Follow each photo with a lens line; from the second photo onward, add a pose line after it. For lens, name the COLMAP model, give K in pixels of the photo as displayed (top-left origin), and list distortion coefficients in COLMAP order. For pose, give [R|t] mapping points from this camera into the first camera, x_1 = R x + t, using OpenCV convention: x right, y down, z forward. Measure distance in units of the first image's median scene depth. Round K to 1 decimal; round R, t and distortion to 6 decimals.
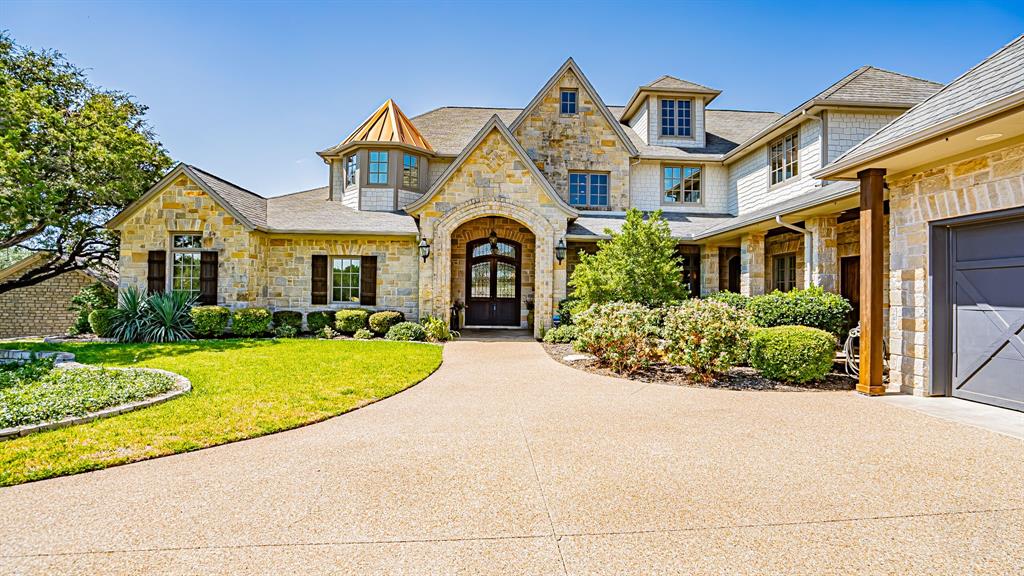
lens RADIAL K [[470.6, 0, 512.0], [0, 470.6, 288.0], [0, 0, 1]] dist [-0.002889, -0.000119]
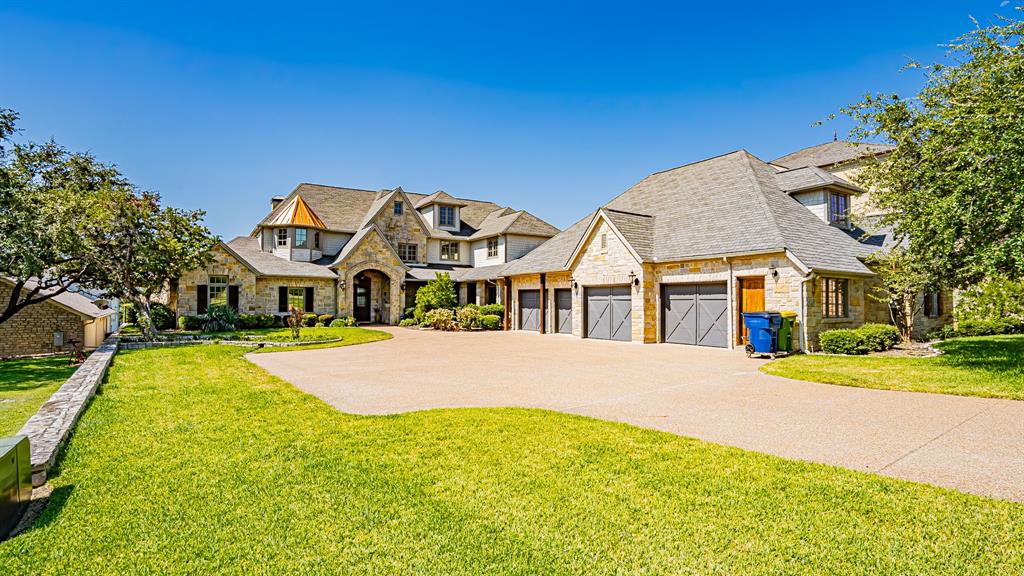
lens RADIAL K [[486.8, 0, 507.1], [0, 486.8, 306.9], [0, 0, 1]] dist [-0.001192, -0.000031]
pose [[0.865628, -0.010300, 0.500582, -0.613038], [-0.001823, 0.999717, 0.023722, -0.036100], [-0.500685, -0.021446, 0.865364, -1.210947]]
